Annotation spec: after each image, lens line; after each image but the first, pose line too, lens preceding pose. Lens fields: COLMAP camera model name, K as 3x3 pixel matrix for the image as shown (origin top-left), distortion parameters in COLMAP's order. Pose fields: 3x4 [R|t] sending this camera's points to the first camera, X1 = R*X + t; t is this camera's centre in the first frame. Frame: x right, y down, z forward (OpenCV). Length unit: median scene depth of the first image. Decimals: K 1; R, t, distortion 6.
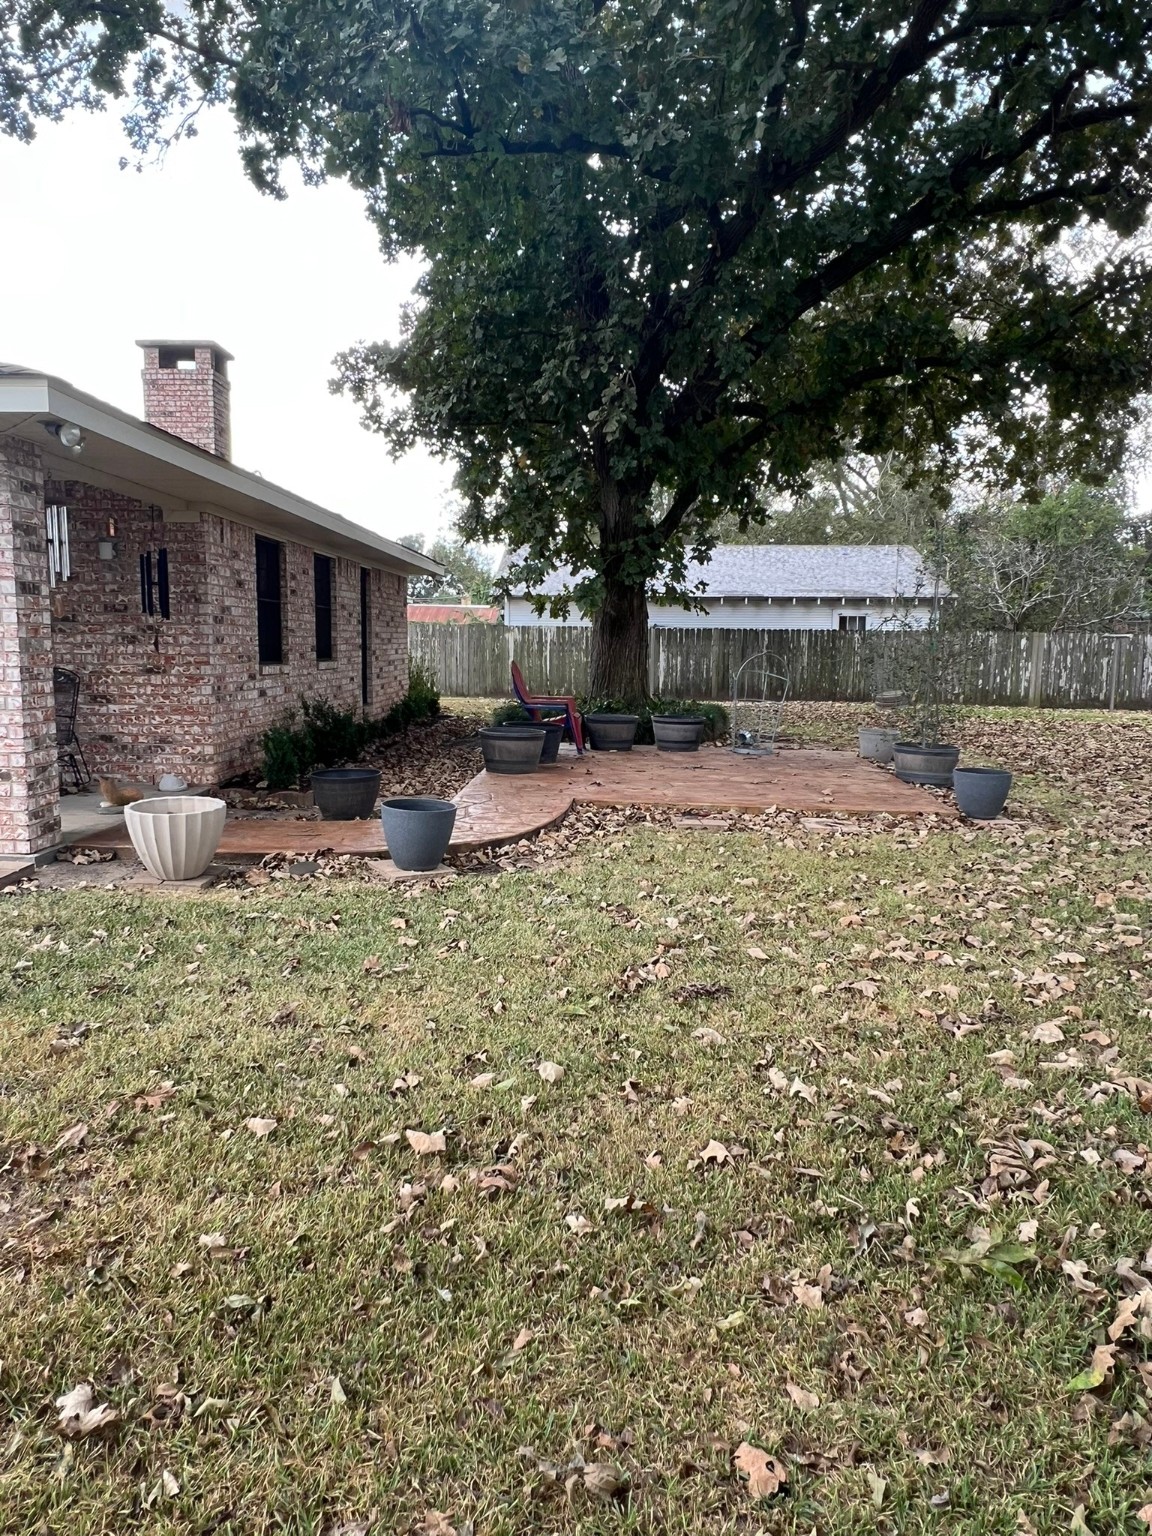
lens RADIAL K [[1003.7, 0, 578.3], [0, 1003.7, 766.5], [0, 0, 1]] dist [-0.001968, -0.002340]
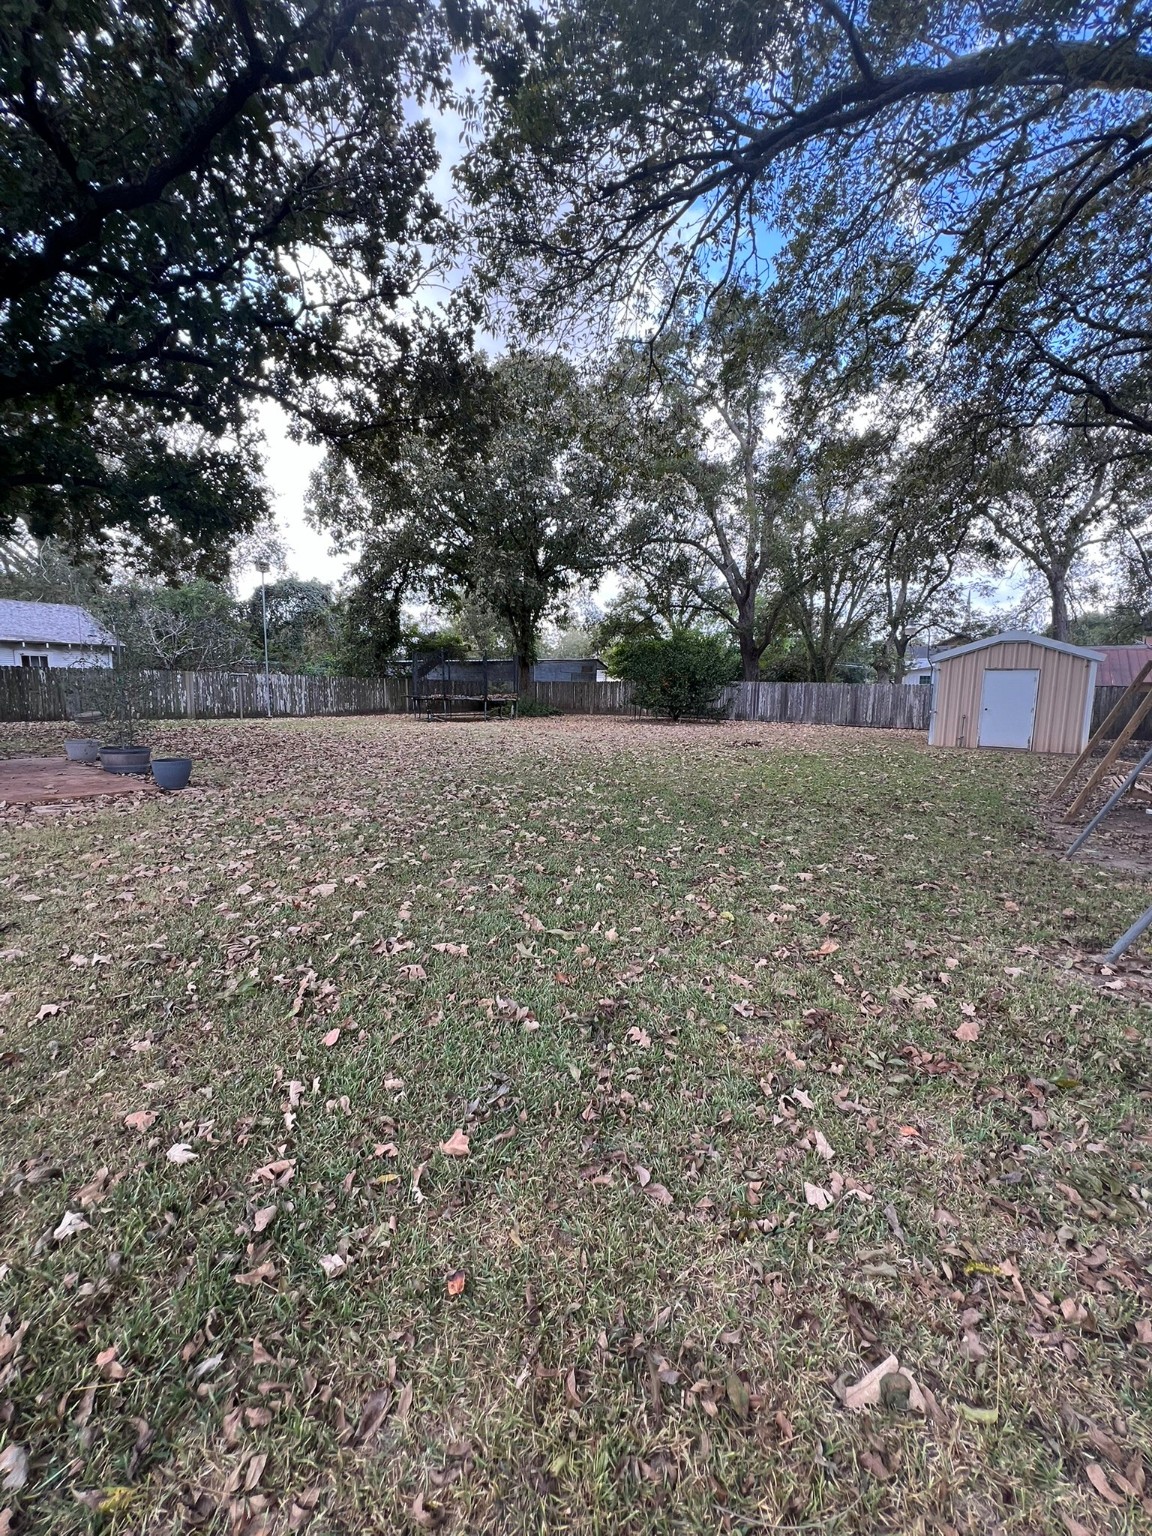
lens RADIAL K [[613.1, 0, 575.9], [0, 613.1, 770.7], [0, 0, 1]] dist [0.001716, 0.000116]
pose [[0.548080, -0.115461, 0.828419, -0.089363], [0.091828, 0.992746, 0.077611, 0.007495], [-0.831370, 0.033534, 0.554706, -0.126252]]
